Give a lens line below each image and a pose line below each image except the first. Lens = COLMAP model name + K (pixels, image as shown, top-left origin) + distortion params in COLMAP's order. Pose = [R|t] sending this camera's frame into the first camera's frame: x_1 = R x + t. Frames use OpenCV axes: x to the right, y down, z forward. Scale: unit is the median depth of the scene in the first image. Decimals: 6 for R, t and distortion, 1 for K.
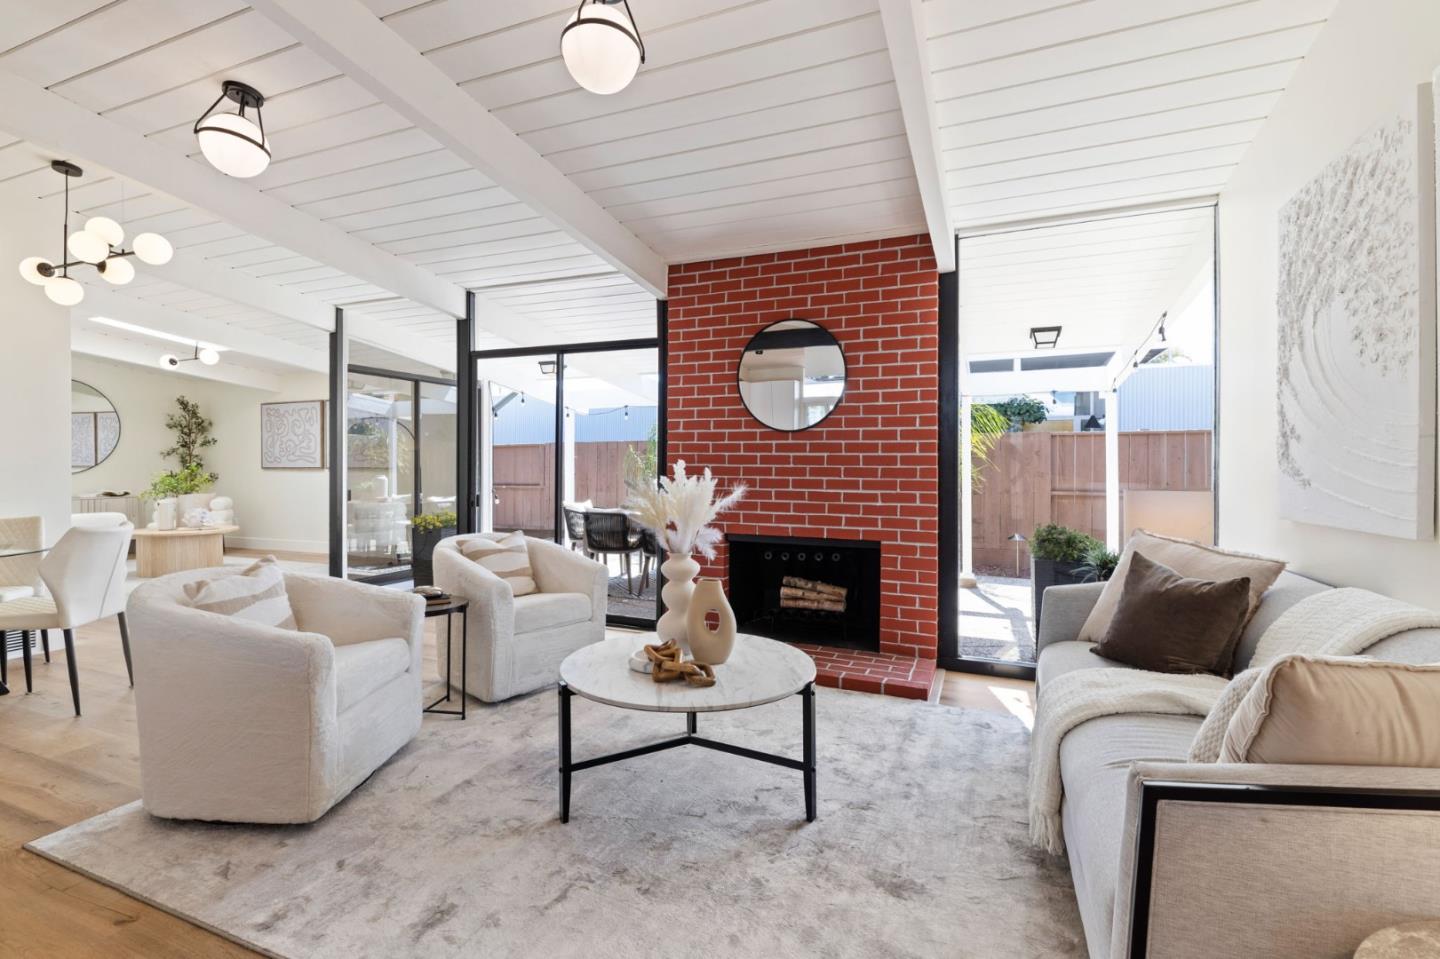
lens RADIAL K [[652.3, 0, 706.7], [0, 652.3, 465.7], [0, 0, 1]] dist [0.004378, 0.000929]
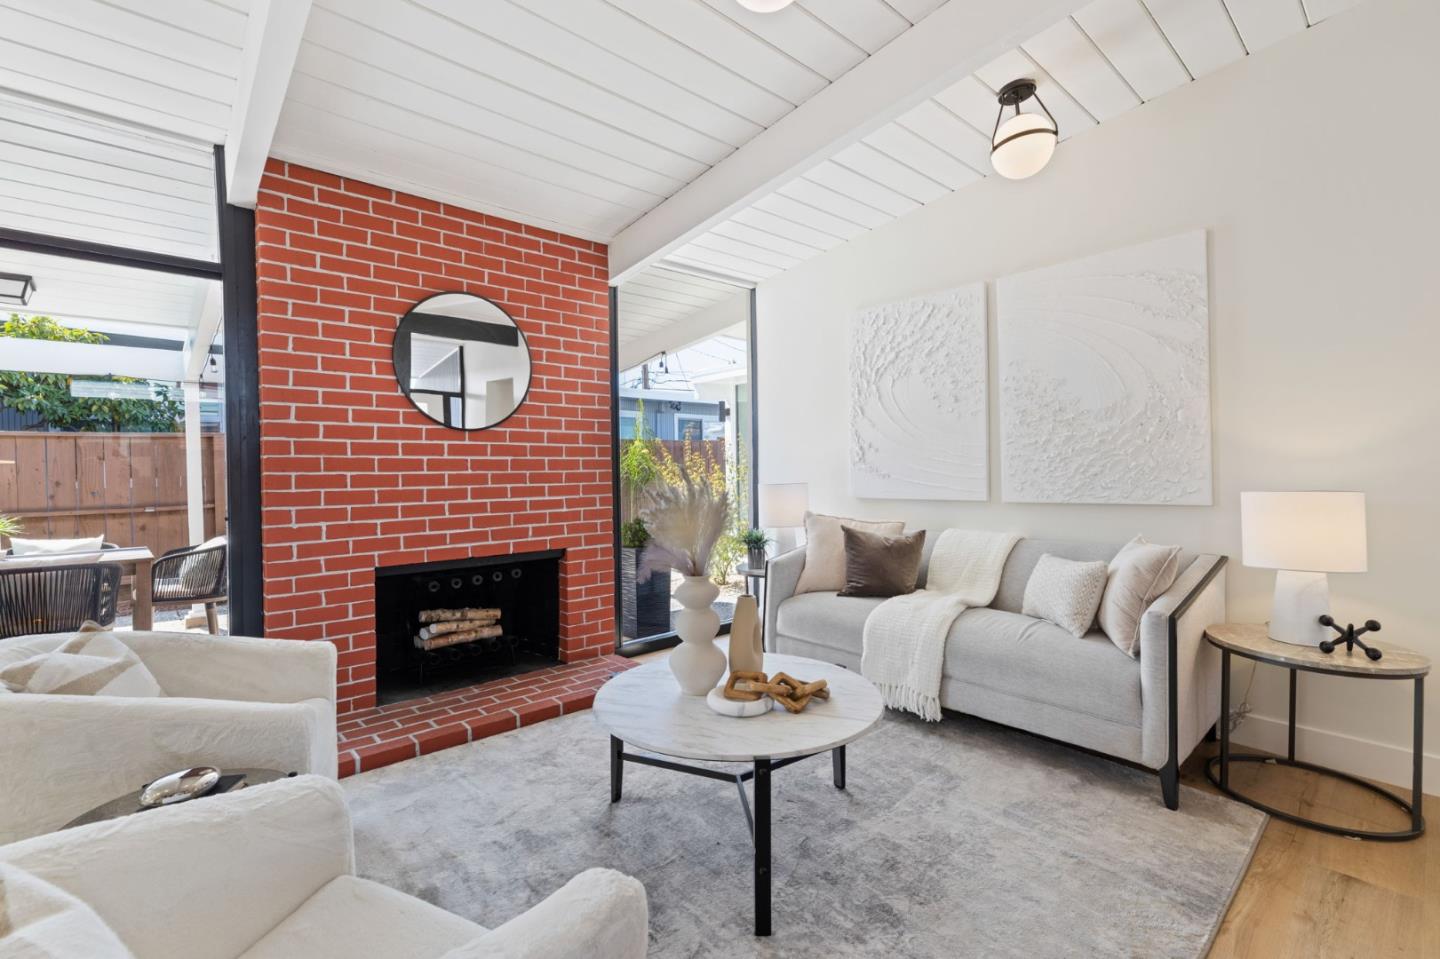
lens RADIAL K [[652.3, 0, 705.6], [0, 652.3, 476.5], [0, 0, 1]] dist [0.004378, 0.000929]
pose [[0.431429, -0.023283, 0.901846, -0.488067], [0.011953, 0.999727, 0.020092, -0.007183], [-0.902068, 0.002112, 0.431589, 0.379263]]
